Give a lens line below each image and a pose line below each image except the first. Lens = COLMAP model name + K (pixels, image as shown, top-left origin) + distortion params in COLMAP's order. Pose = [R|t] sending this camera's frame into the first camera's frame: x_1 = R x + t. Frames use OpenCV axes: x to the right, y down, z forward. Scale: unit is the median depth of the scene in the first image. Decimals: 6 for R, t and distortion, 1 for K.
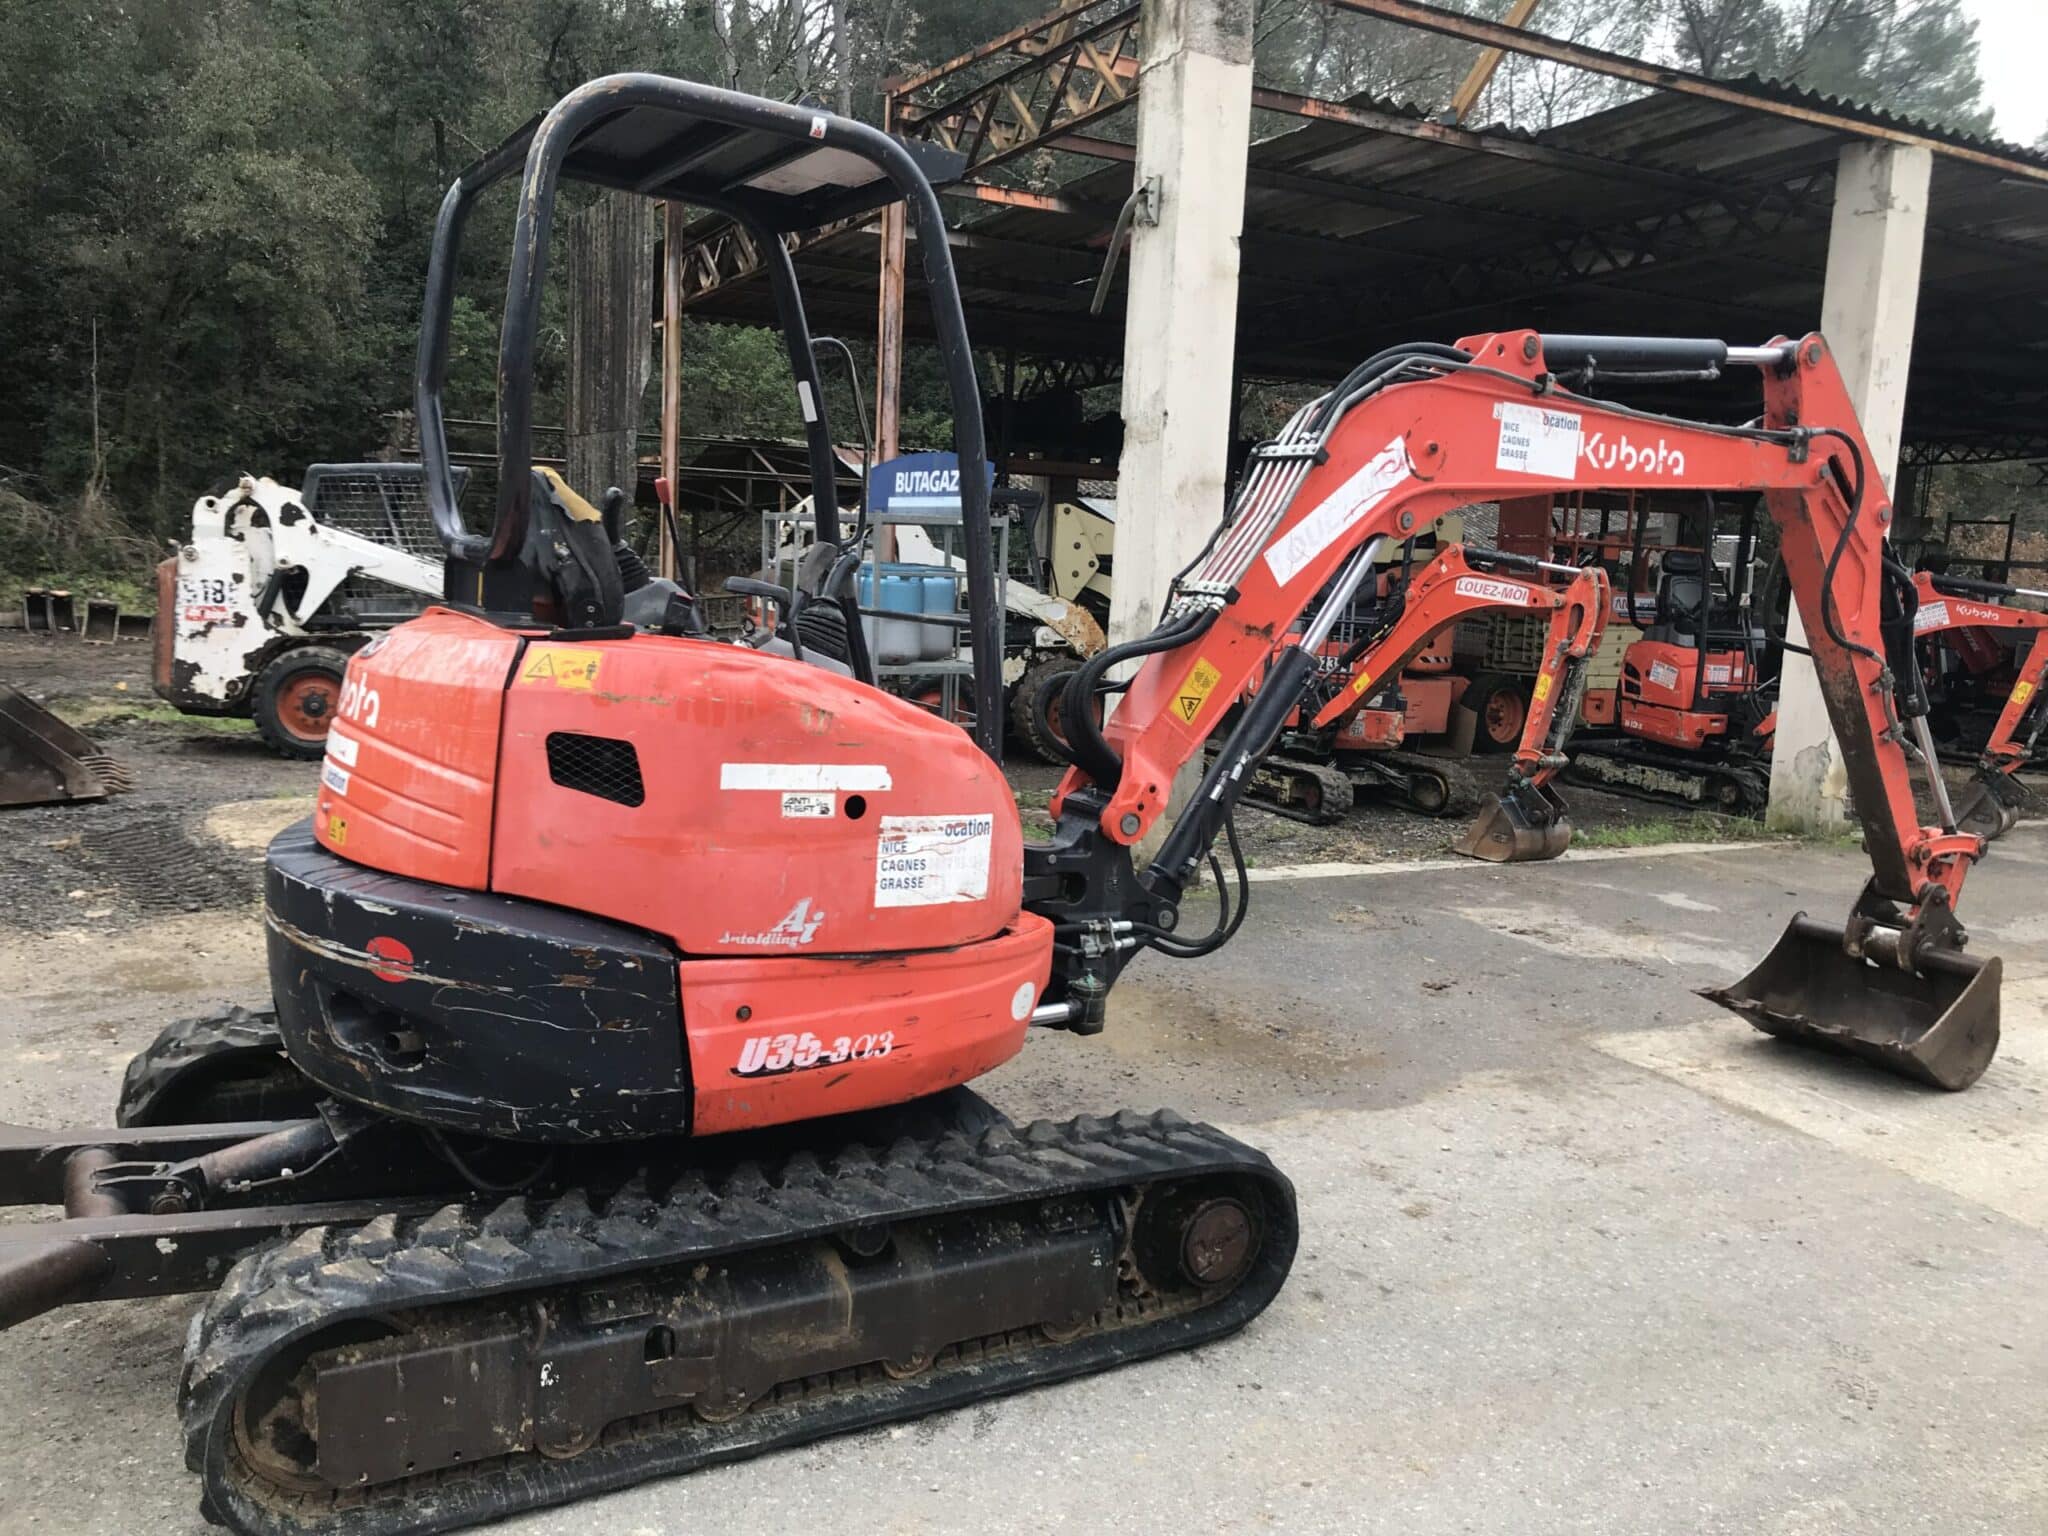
lens RADIAL K [[1662.7, 0, 1016.2], [0, 1662.7, 756.9], [0, 0, 1]] dist [0.009311, 0.016991]
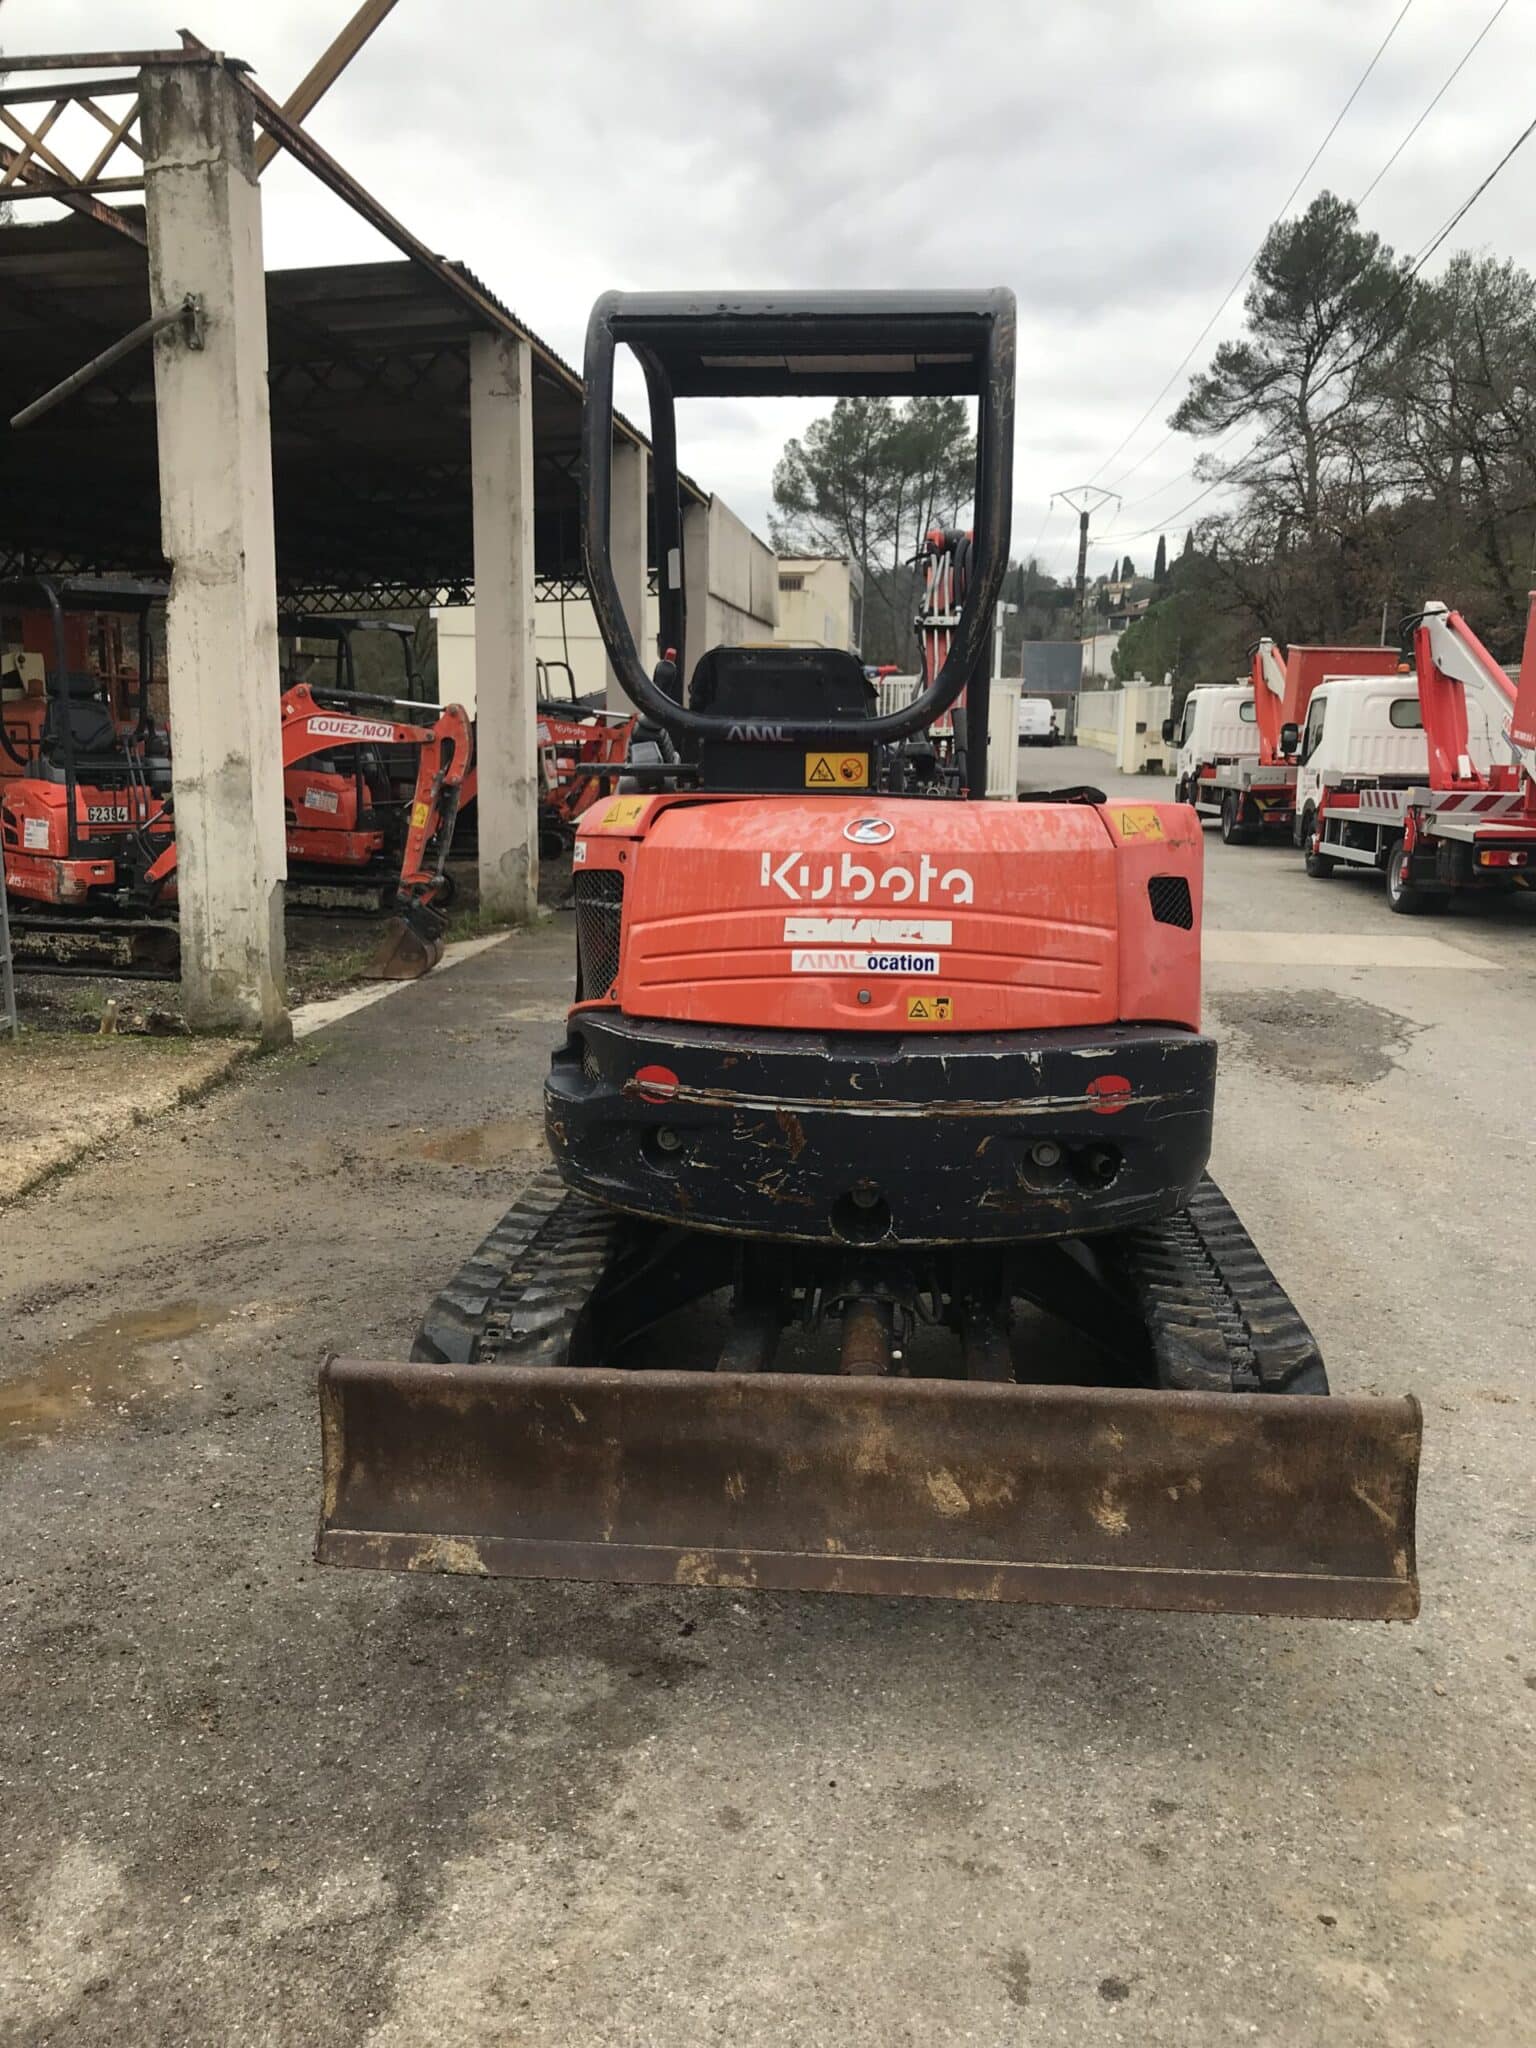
lens RADIAL K [[1662.7, 0, 754.1], [0, 1662.7, 1024.7], [0, 0, 1]] dist [0.009311, 0.016991]
pose [[0.593783, -0.186283, 0.782764, -0.729273], [0.119837, 0.982455, 0.142901, -0.060616], [-0.795651, 0.008952, 0.605689, 0.263136]]
